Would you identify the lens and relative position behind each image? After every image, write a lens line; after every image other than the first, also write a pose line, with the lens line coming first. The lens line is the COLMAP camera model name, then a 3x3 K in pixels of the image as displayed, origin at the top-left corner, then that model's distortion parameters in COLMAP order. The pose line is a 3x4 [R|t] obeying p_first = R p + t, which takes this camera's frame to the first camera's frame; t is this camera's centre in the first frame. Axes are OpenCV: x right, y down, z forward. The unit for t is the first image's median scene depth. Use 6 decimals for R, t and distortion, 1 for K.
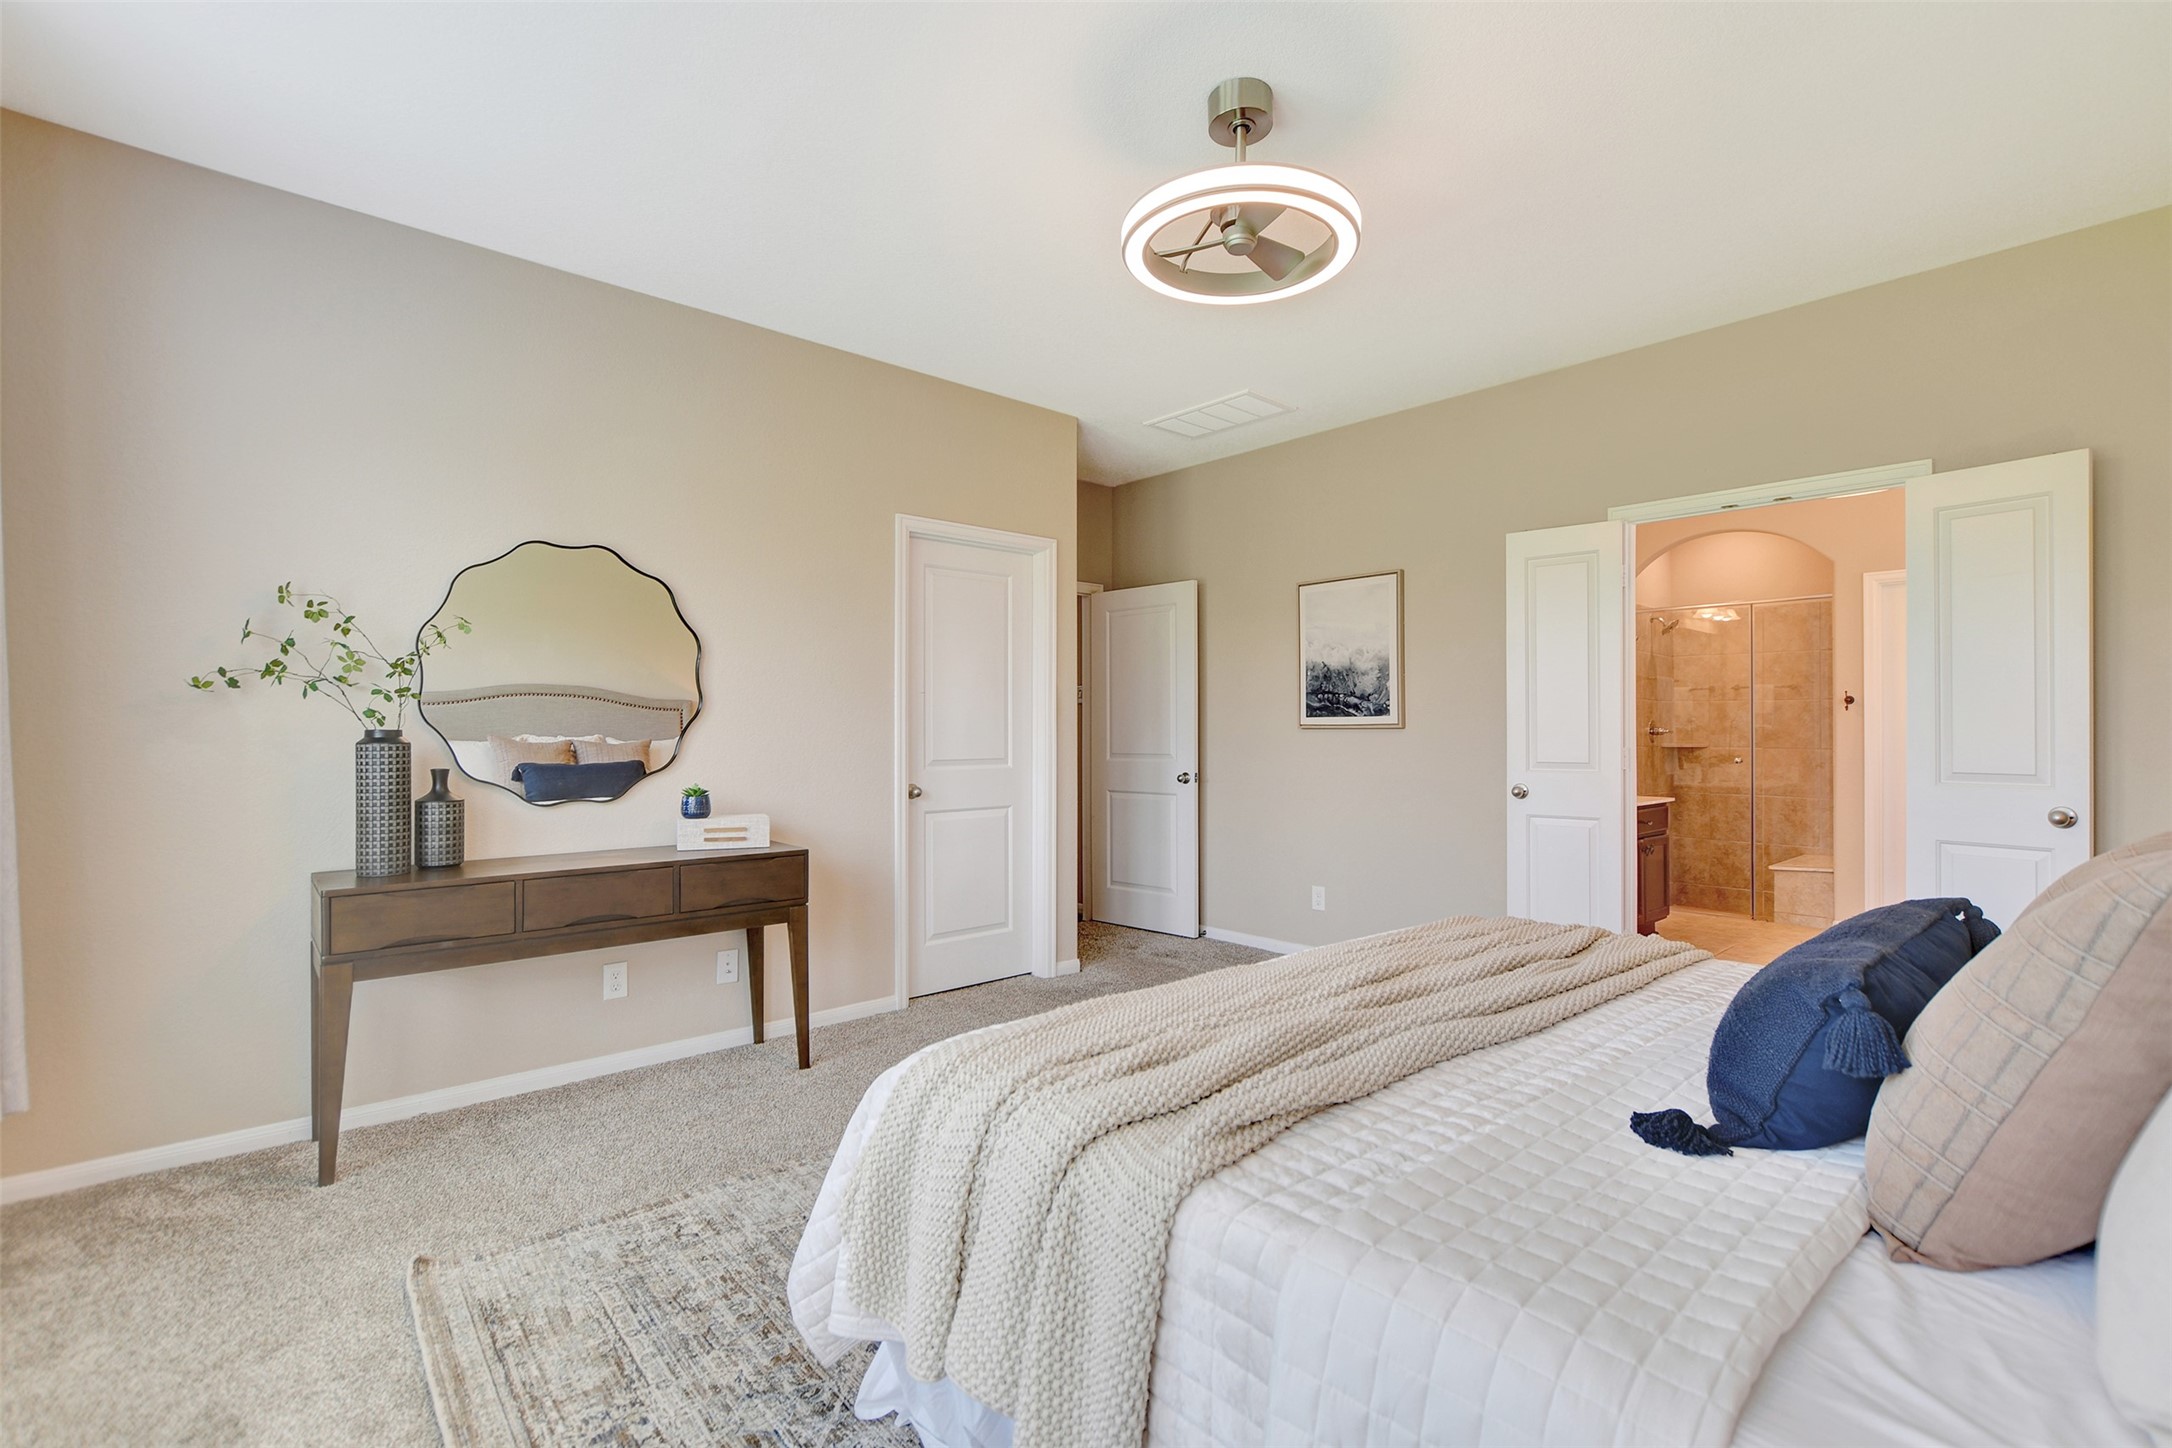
lens RADIAL K [[964.5, 0, 1086.0], [0, 964.5, 724.0], [0, 0, 1]] dist [-0.002681, -0.000311]
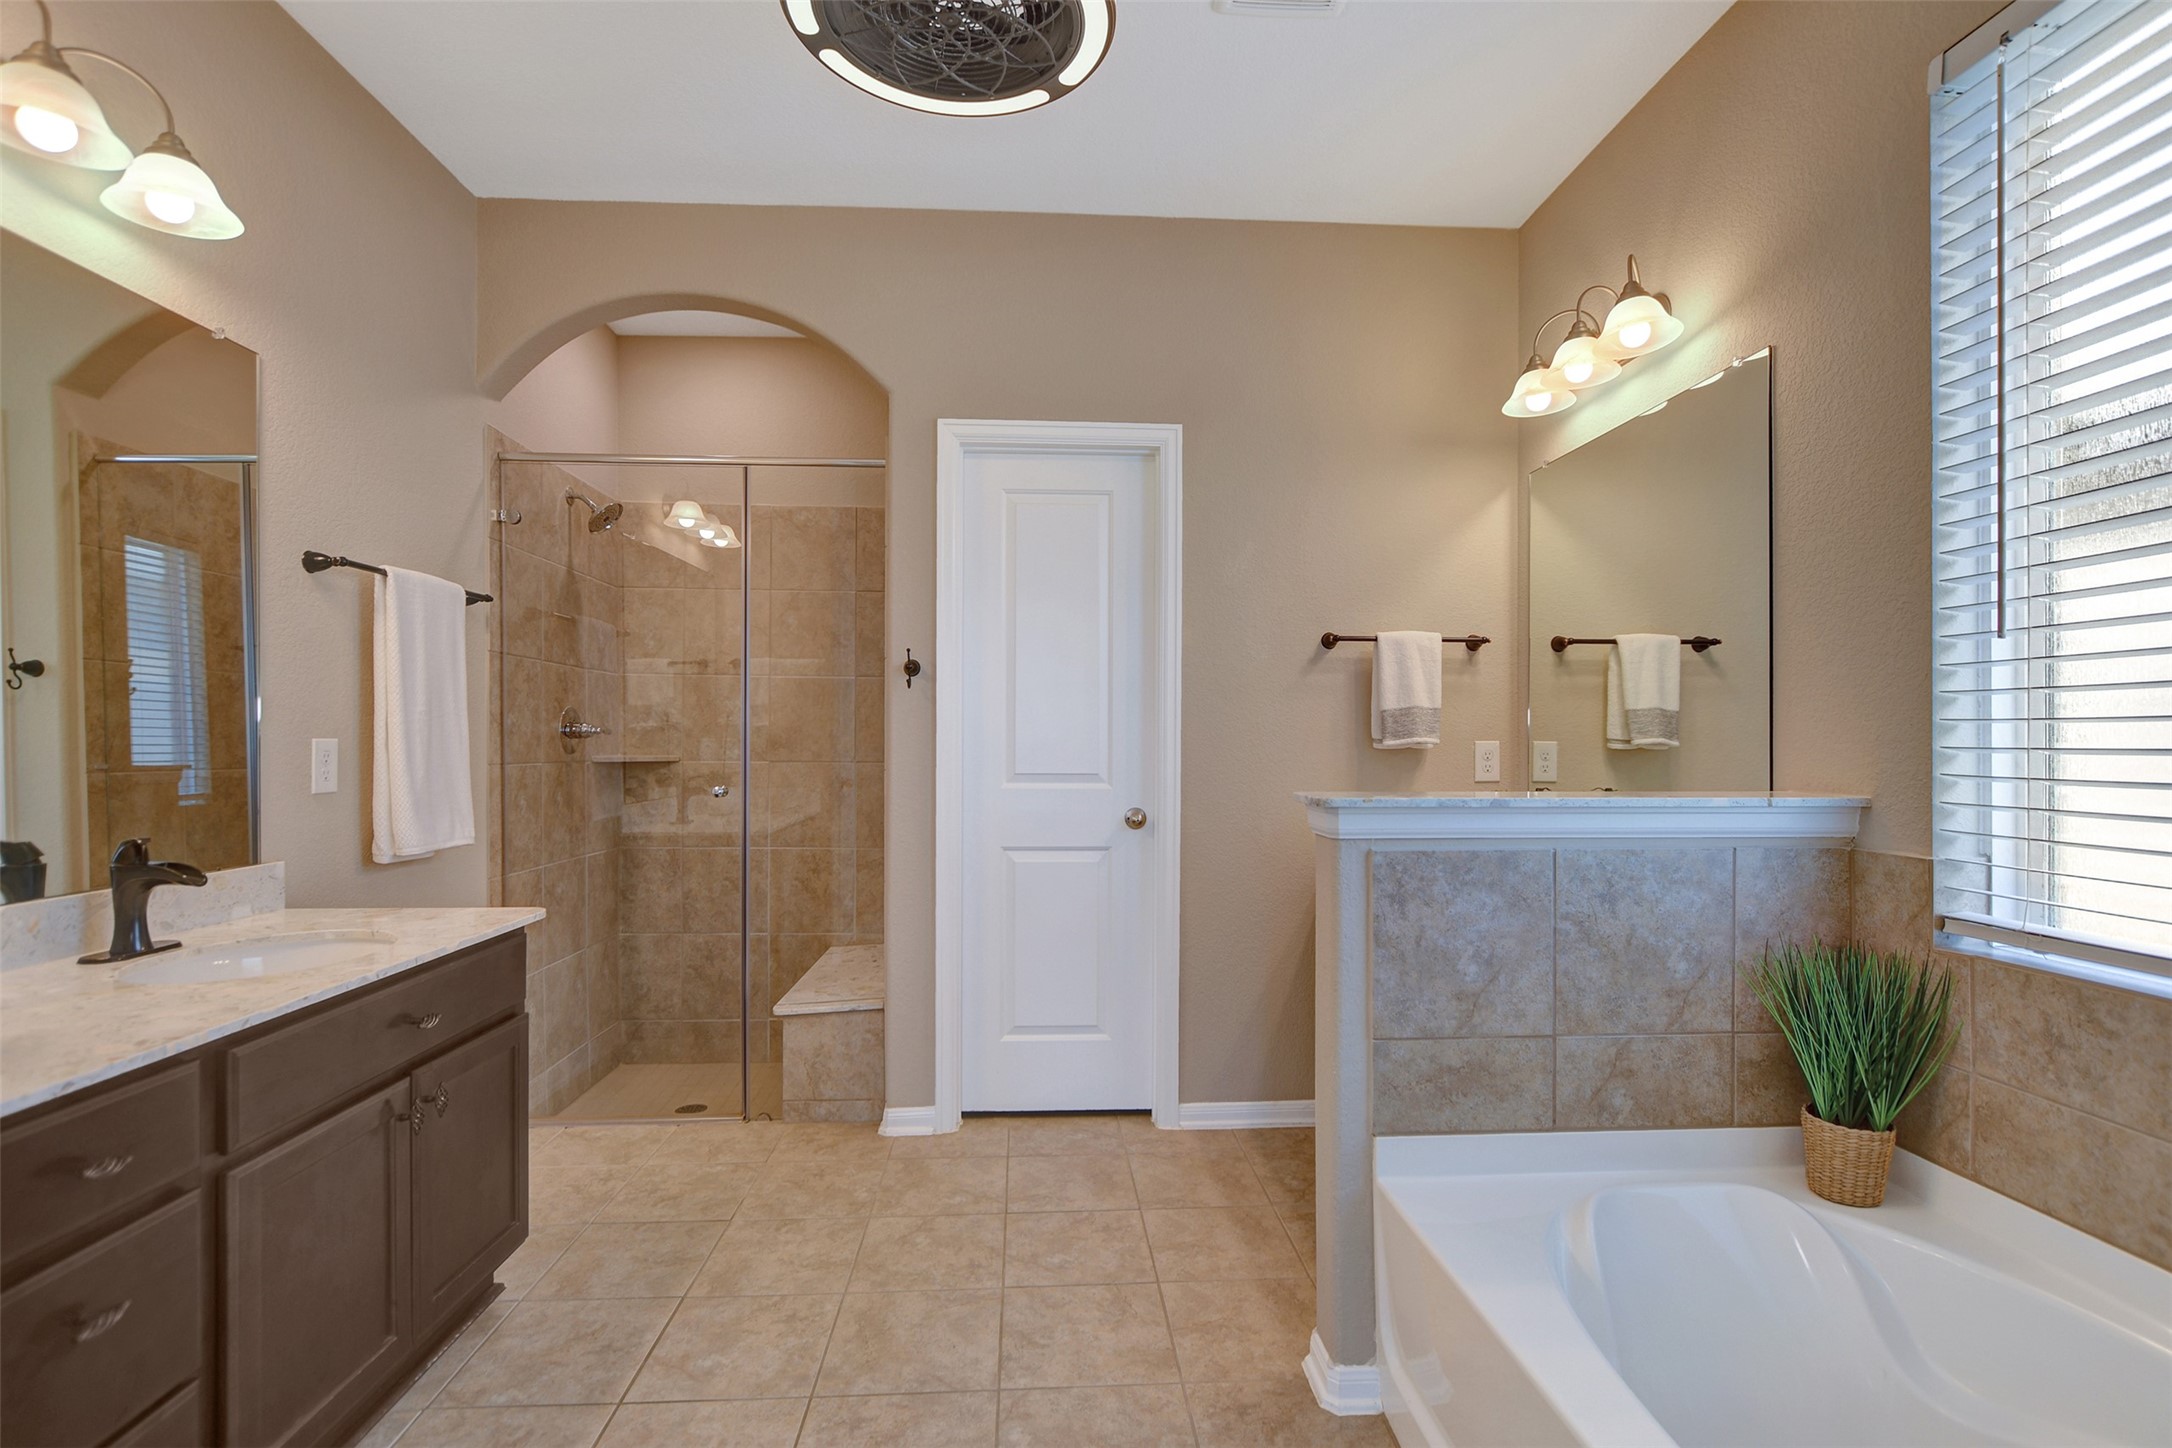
lens RADIAL K [[958.1, 0, 1078.3], [0, 958.1, 734.3], [0, 0, 1]] dist [-0.002054, -0.000279]
pose [[0.612785, 0.004865, 0.790235, 0.364197], [-0.008566, 0.999963, 0.000486, 0.007197], [-0.790203, -0.007067, 0.612804, 0.504954]]
